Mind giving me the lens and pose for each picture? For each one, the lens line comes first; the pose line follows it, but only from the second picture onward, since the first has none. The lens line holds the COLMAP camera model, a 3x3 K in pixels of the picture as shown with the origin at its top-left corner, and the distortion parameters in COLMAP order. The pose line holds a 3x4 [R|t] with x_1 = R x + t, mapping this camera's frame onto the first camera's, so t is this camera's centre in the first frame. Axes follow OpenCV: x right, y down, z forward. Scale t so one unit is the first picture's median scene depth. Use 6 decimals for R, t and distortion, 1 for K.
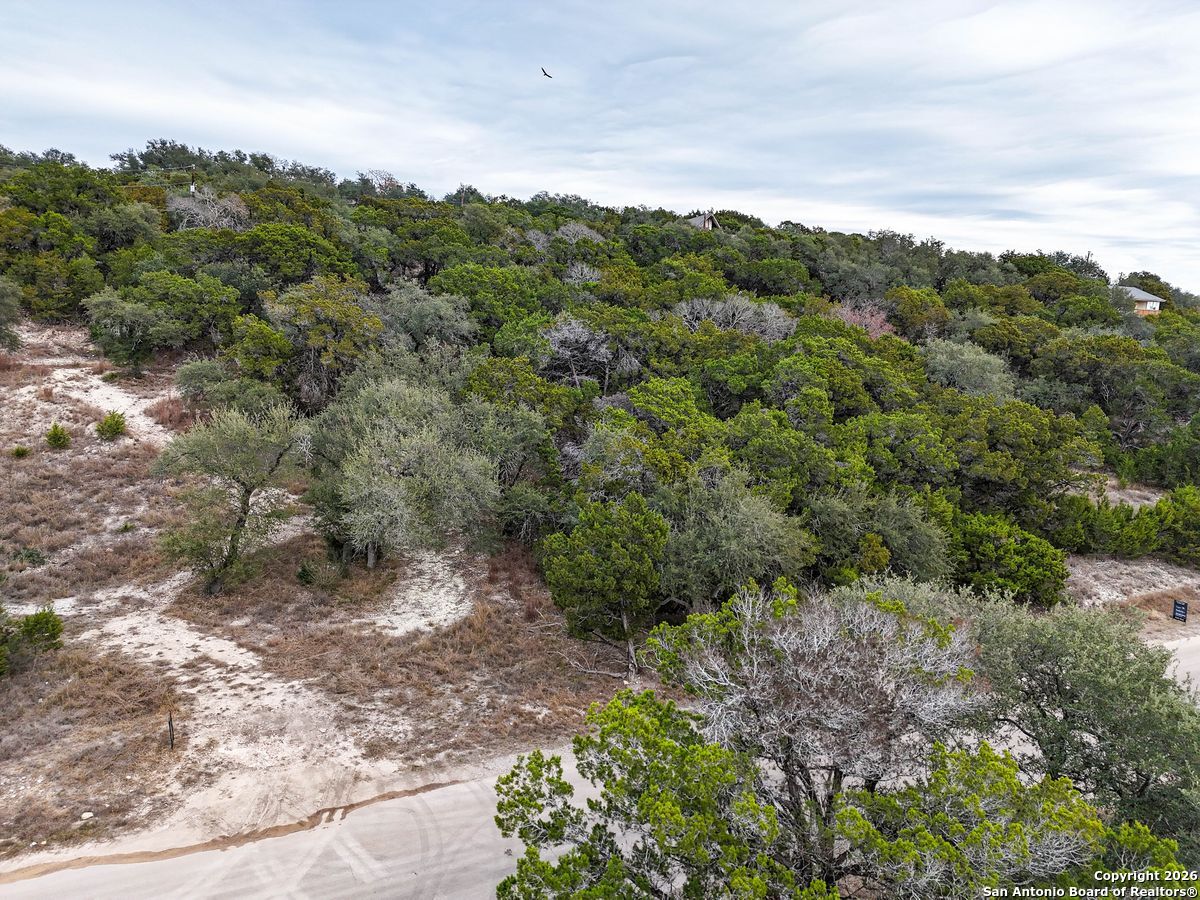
lens RADIAL K [[842.3, 0, 598.8], [0, 842.3, 447.9], [0, 0, 1]] dist [0.058459, -0.046549]
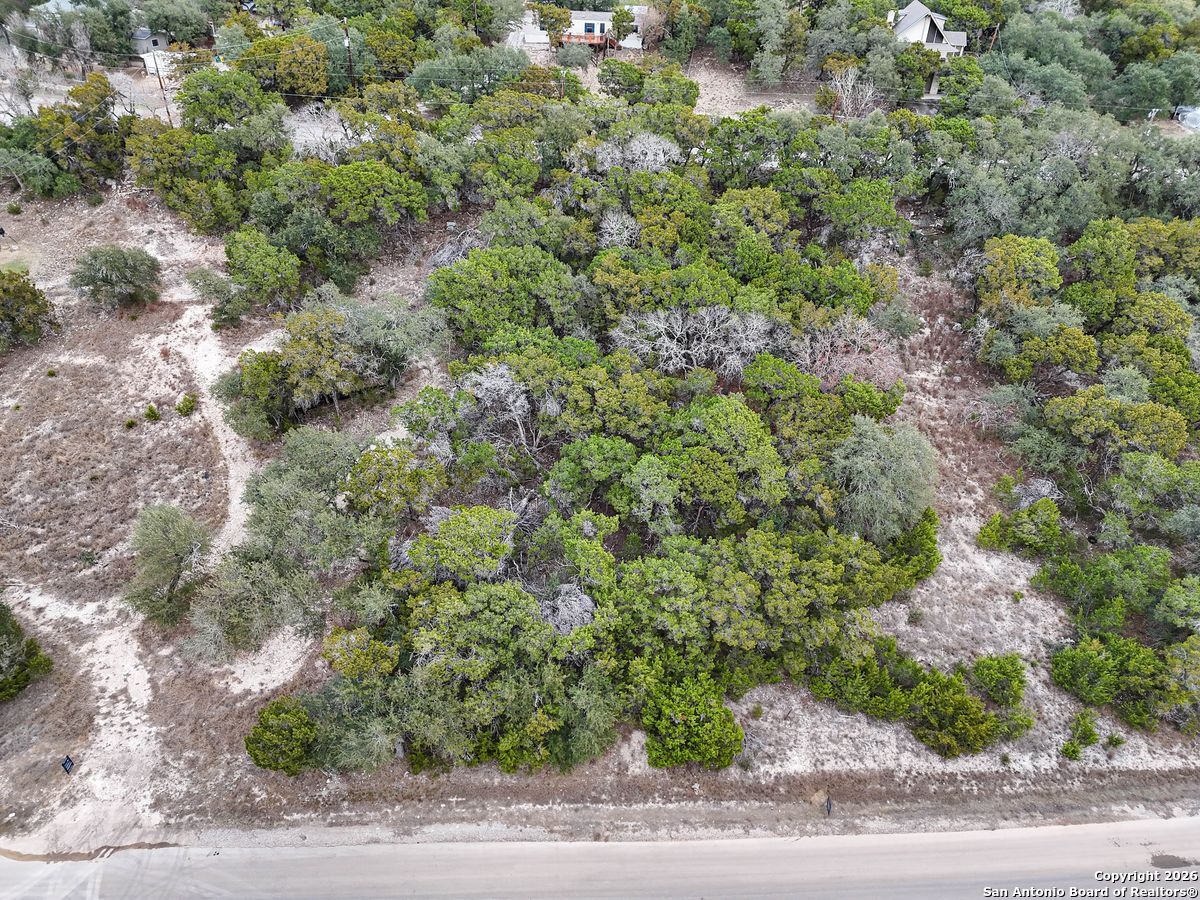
lens RADIAL K [[842.3, 0, 594.9], [0, 842.3, 453.5], [0, 0, 1]] dist [0.058459, -0.046549]
pose [[0.921649, 0.204921, -0.329500, 1.052683], [-0.055732, 0.910279, 0.410227, -1.132181], [0.384001, -0.359721, 0.850378, 0.081431]]
